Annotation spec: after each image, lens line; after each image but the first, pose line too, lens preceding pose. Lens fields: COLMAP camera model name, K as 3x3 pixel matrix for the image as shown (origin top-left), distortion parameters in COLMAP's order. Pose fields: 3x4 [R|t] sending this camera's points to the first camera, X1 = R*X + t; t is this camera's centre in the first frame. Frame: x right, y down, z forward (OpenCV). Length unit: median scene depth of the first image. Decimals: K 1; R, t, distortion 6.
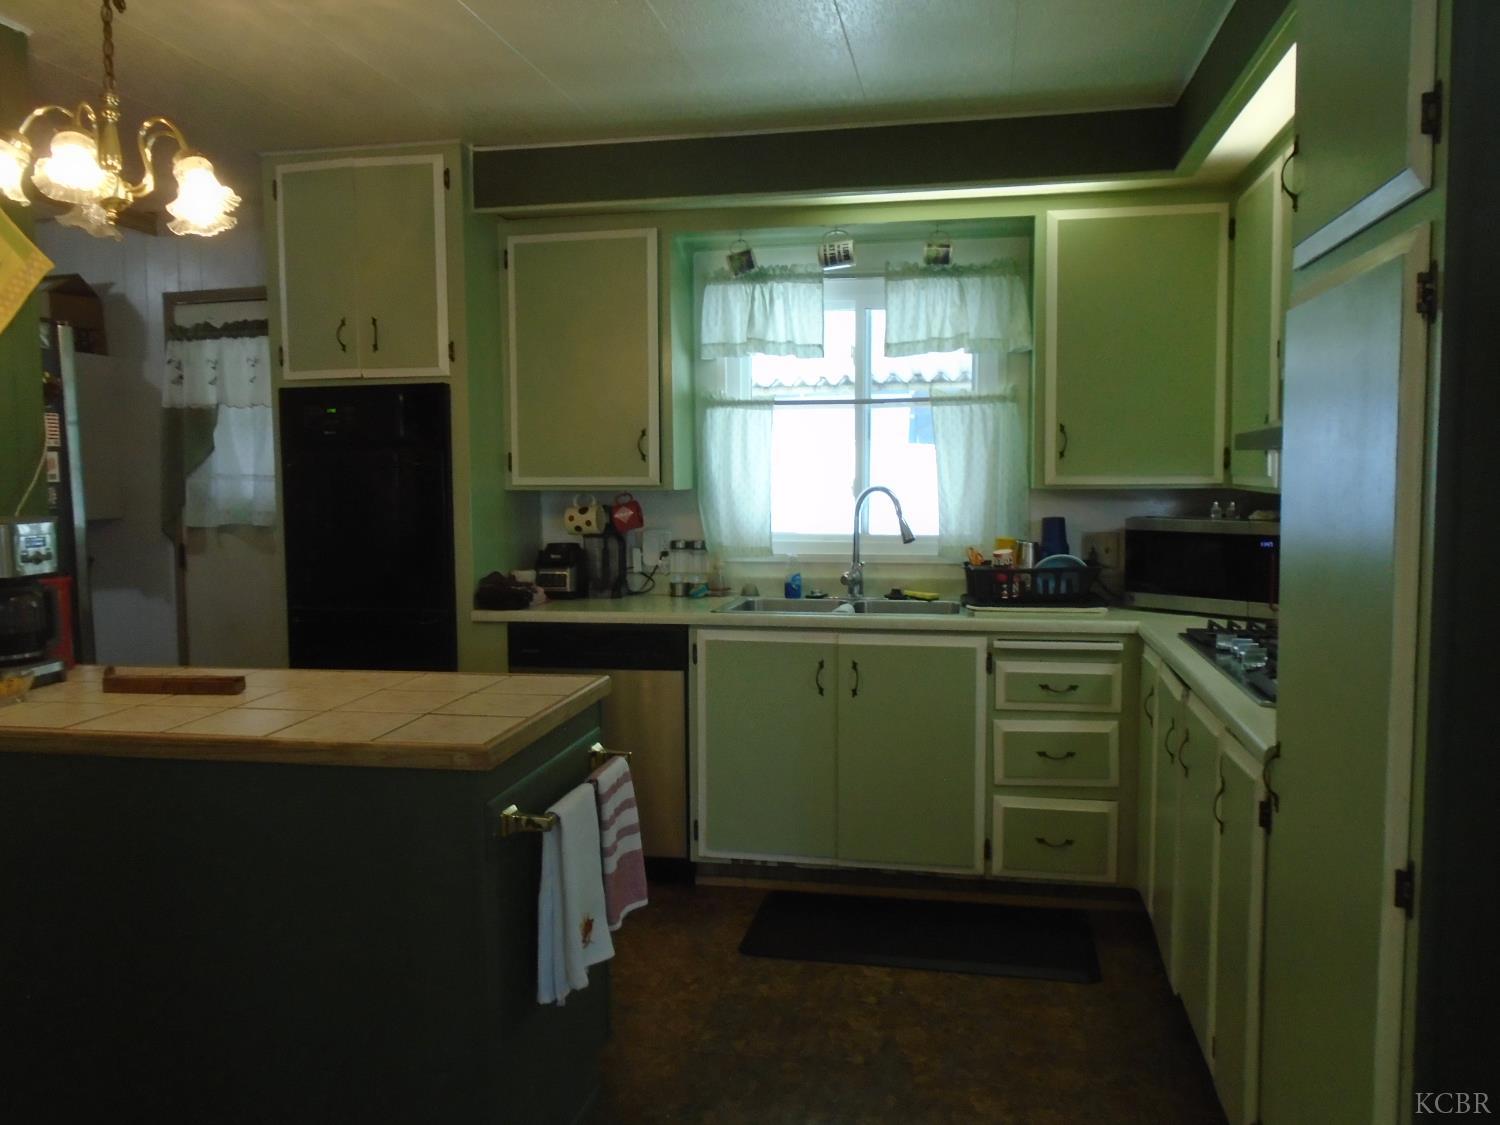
lens RADIAL K [[1161.0, 0, 750.0], [0, 1161.0, 562.5], [0, 0, 1]] dist [-0.013554, -0.004348]
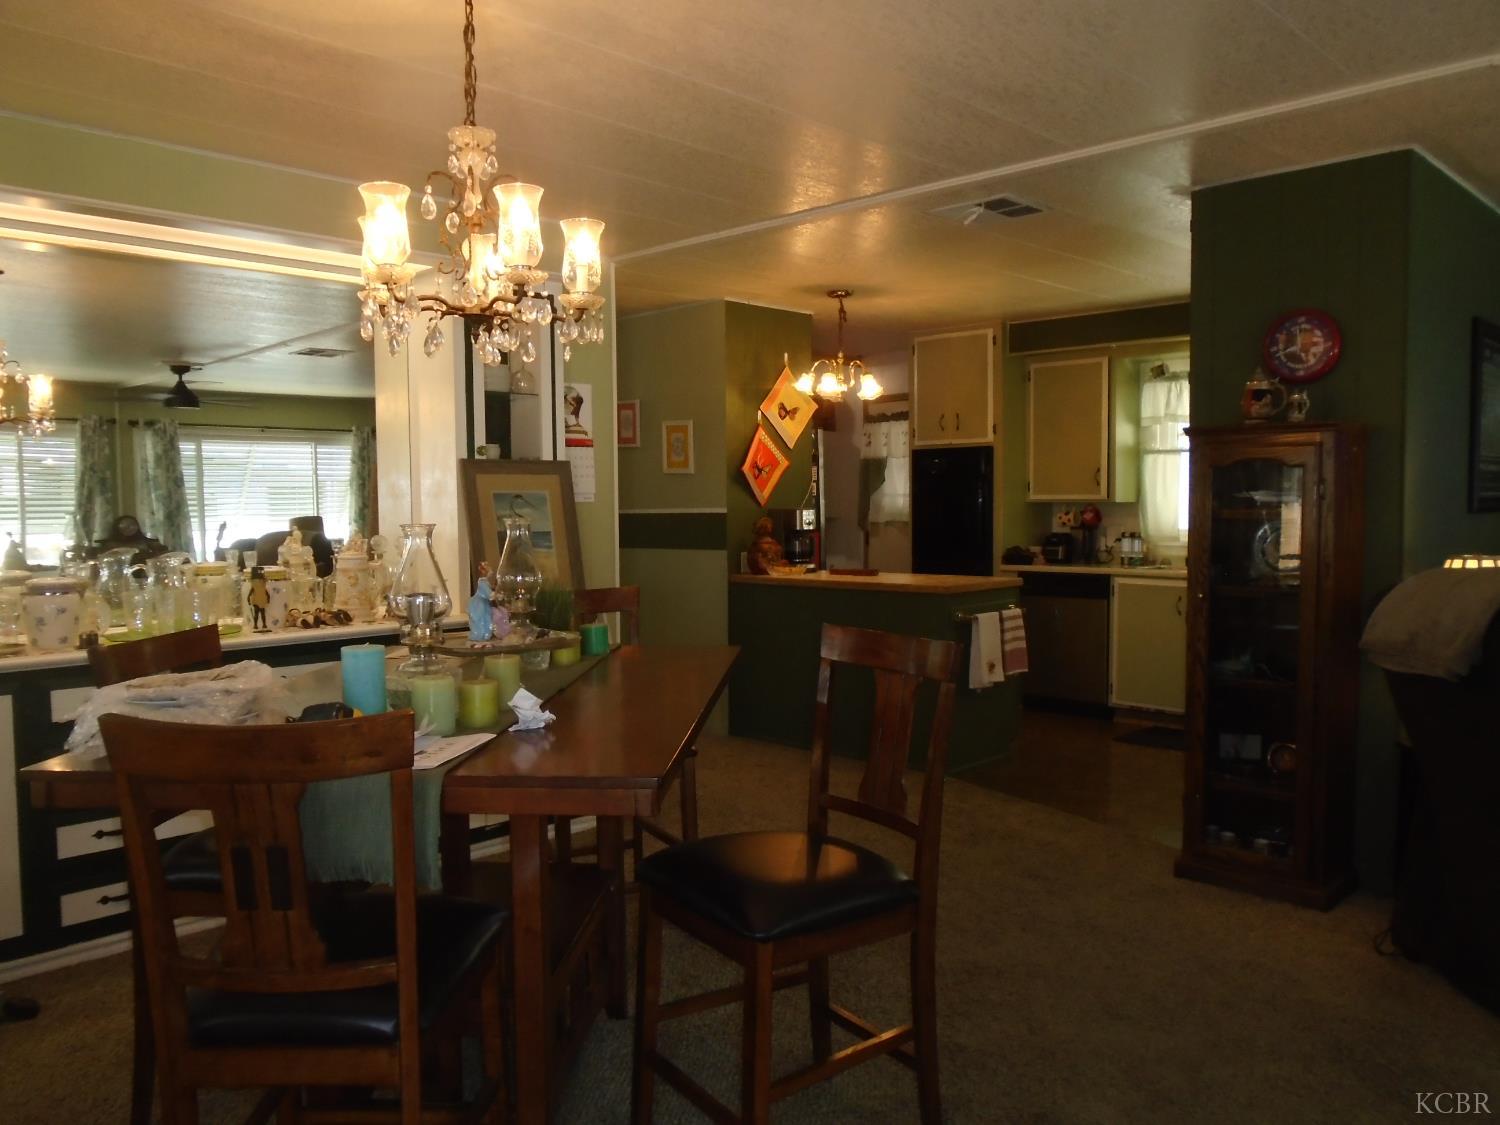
lens RADIAL K [[1161.0, 0, 750.0], [0, 1161.0, 562.5], [0, 0, 1]] dist [-0.013554, -0.004348]
pose [[0.838580, 0.030363, -0.543932, 0.425490], [-0.043319, 0.999001, -0.011018, 0.072560], [0.543053, 0.032802, 0.839057, -0.771931]]
